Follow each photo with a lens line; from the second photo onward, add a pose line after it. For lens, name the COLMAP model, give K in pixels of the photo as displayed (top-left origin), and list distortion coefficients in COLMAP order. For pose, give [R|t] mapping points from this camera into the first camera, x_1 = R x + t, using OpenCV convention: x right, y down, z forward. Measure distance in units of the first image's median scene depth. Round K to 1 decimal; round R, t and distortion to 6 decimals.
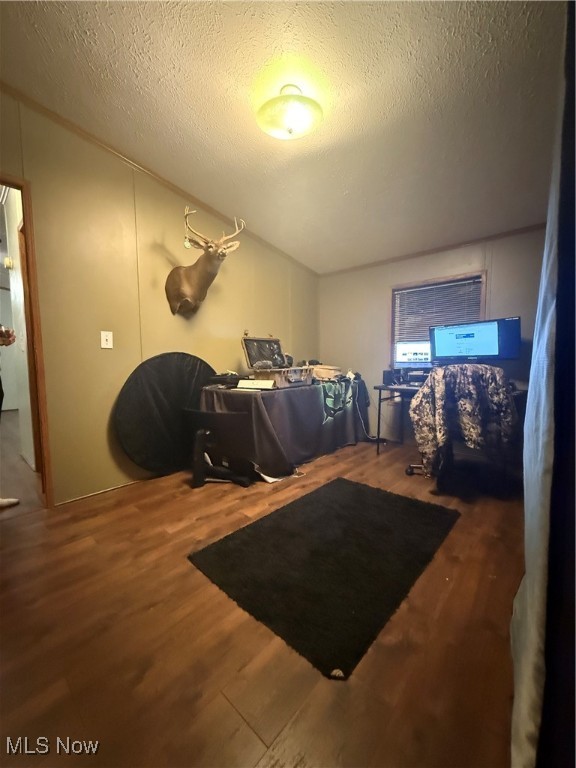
lens RADIAL K [[306.7, 0, 286.1], [0, 306.7, 384.7], [0, 0, 1]] dist [0.001167, -0.000003]
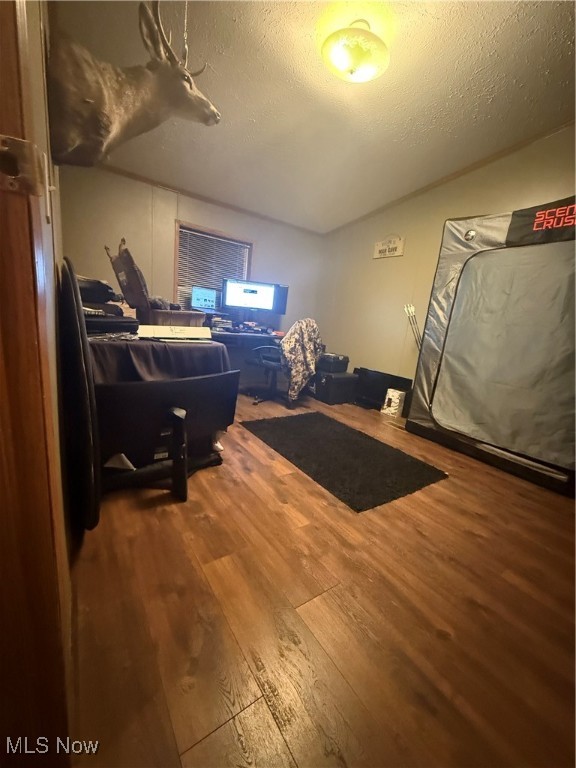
lens RADIAL K [[306.7, 0, 288.0], [0, 306.7, 383.0], [0, 0, 1]] dist [0.001167, -0.000003]
pose [[0.220938, -0.171426, 0.960104, -0.917303], [-0.022803, 0.983254, 0.180807, -0.024769], [-0.975021, -0.061840, 0.213329, 0.746223]]
